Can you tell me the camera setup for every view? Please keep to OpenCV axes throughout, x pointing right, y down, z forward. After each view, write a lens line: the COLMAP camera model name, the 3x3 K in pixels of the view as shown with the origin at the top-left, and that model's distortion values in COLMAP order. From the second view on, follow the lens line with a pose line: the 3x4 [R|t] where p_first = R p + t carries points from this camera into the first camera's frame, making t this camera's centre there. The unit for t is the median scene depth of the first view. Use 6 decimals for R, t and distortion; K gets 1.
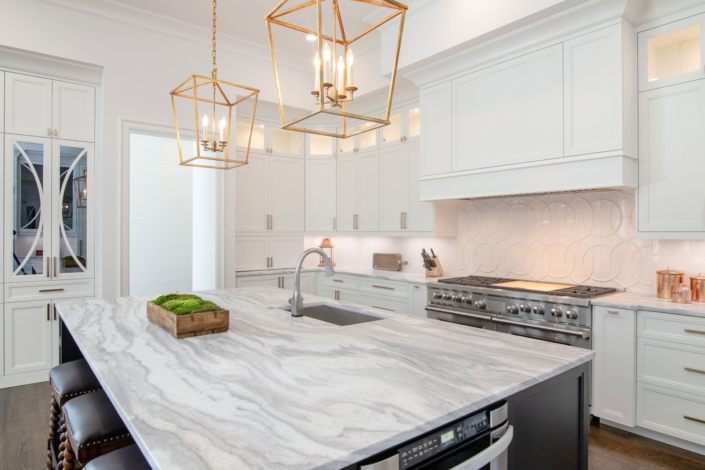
lens RADIAL K [[429.5, 0, 352.5], [0, 429.5, 235.0], [0, 0, 1]] dist [-0.021120, -0.000993]
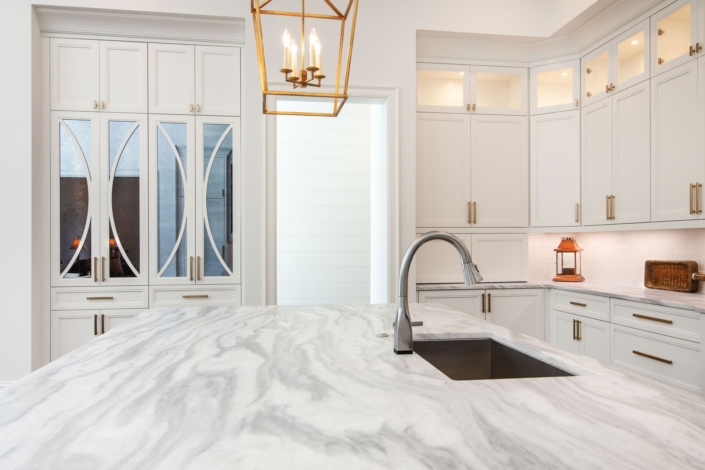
lens RADIAL K [[549.3, 0, 354.3], [0, 549.3, 244.3], [0, 0, 1]] dist [-0.001224, 0.004126]
pose [[0.869742, -0.001473, -0.493504, 0.096959], [0.000453, 0.999998, -0.002188, 0.028551], [0.493506, 0.001679, 0.869741, 0.200130]]
